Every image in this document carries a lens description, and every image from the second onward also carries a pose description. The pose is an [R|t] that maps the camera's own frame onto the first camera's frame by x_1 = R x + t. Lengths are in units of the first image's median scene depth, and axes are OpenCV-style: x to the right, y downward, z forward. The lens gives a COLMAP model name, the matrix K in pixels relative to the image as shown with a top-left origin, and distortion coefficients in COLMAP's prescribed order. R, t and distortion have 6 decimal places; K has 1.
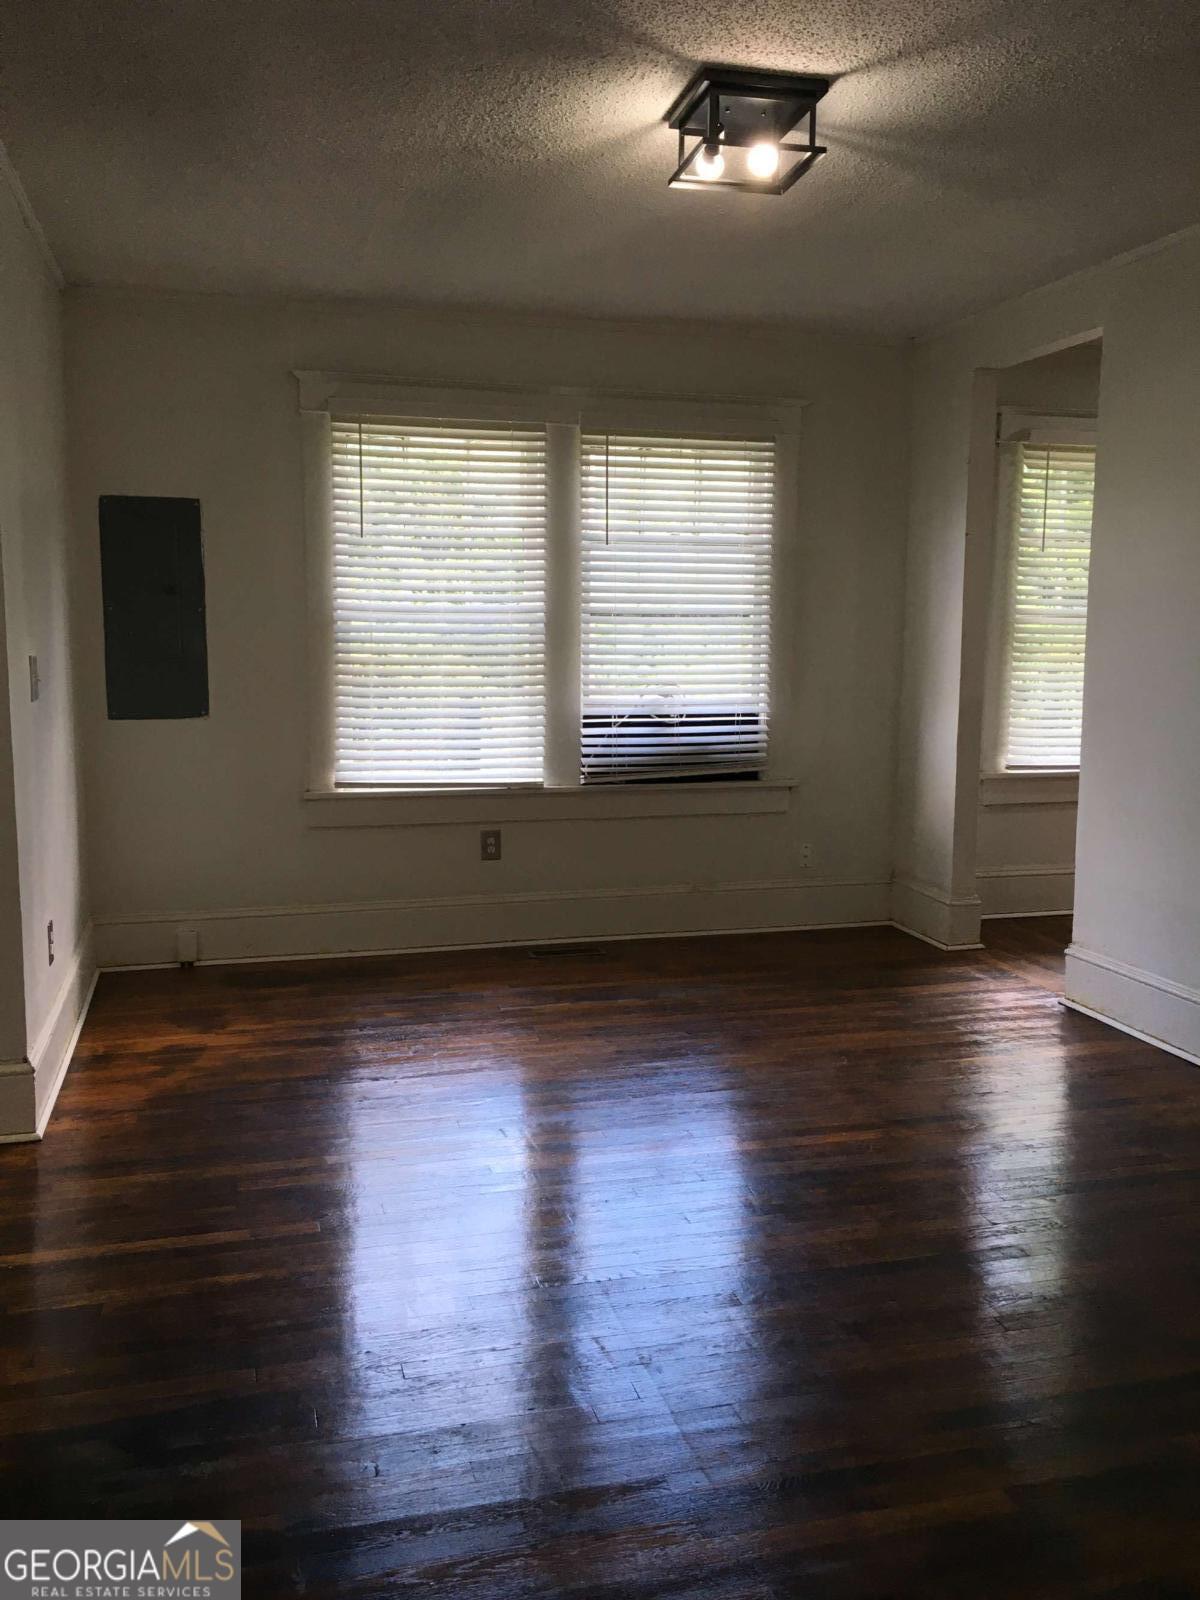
lens RADIAL K [[1369.7, 0, 599.6], [0, 1369.7, 799.4], [0, 0, 1]] dist [0.033681, -0.011923]
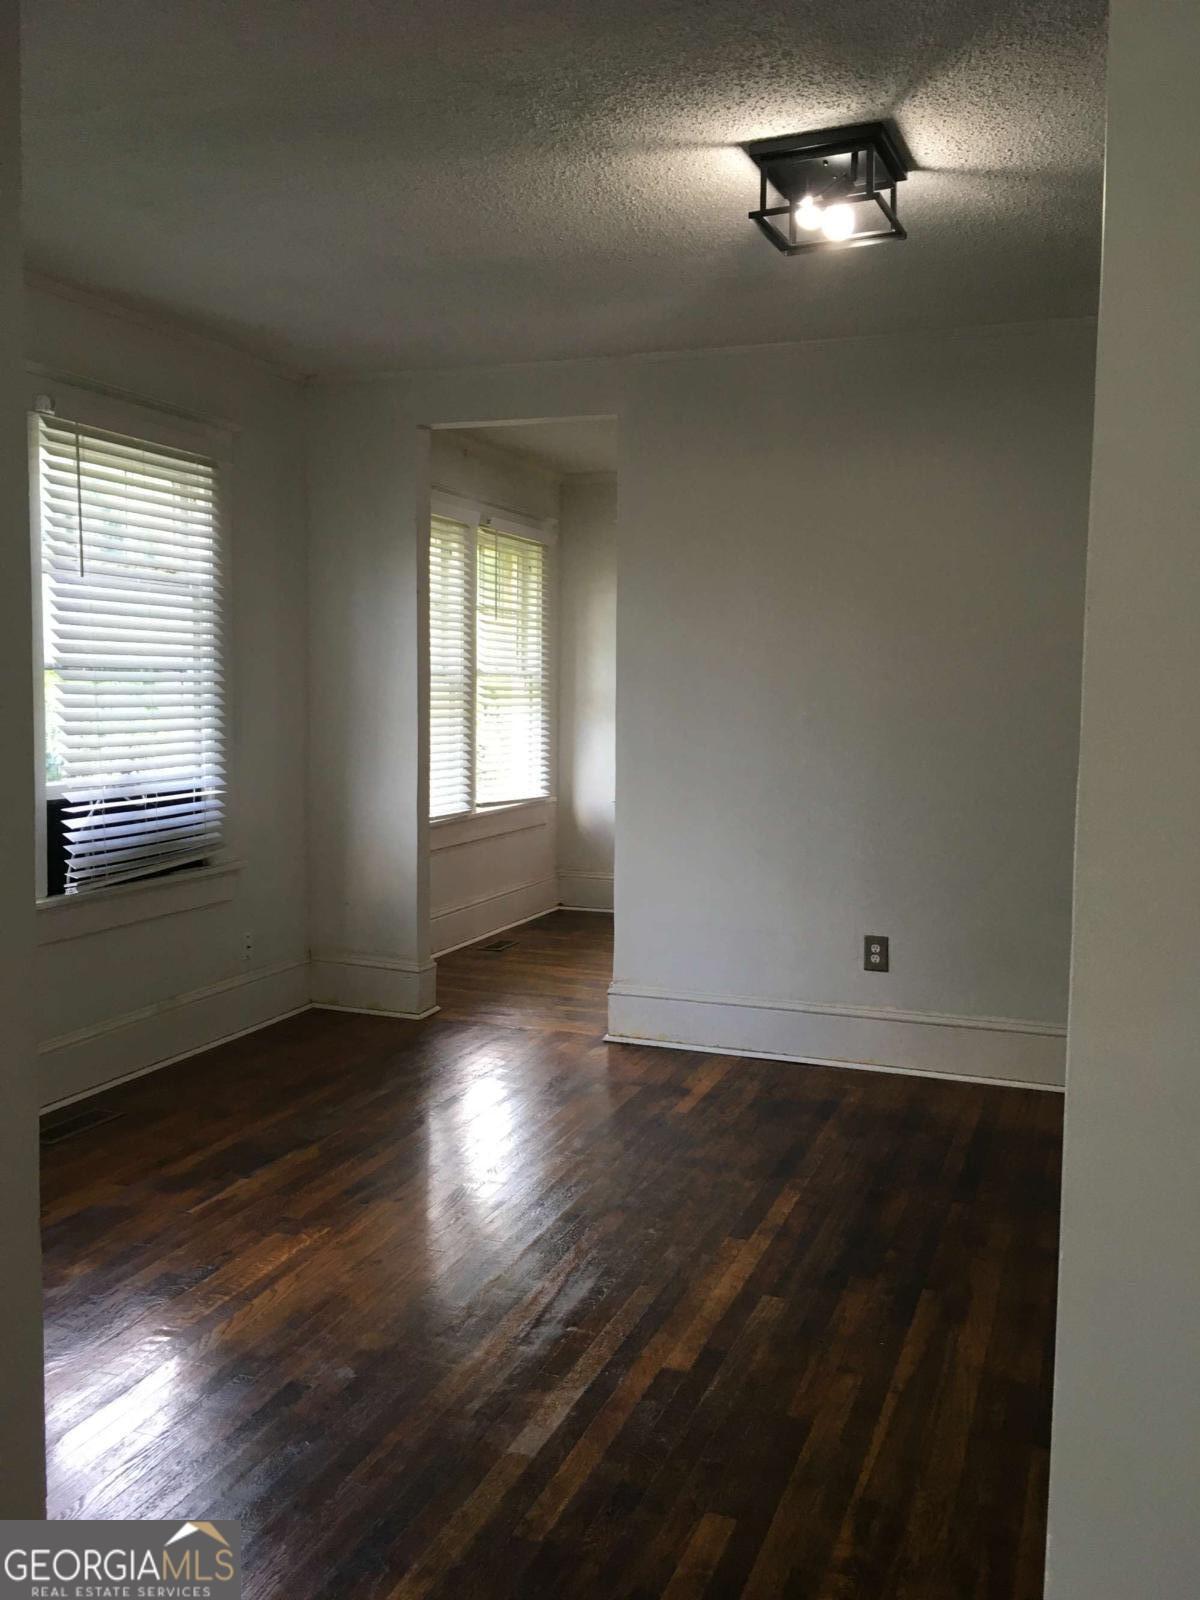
lens RADIAL K [[1369.7, 0, 598.4], [0, 1369.7, 800.9], [0, 0, 1]] dist [0.033681, -0.011923]
pose [[0.580572, -0.071811, 0.811036, -0.441433], [0.096158, 0.995179, 0.019281, -0.048762], [-0.808511, 0.066794, 0.584679, 0.323316]]
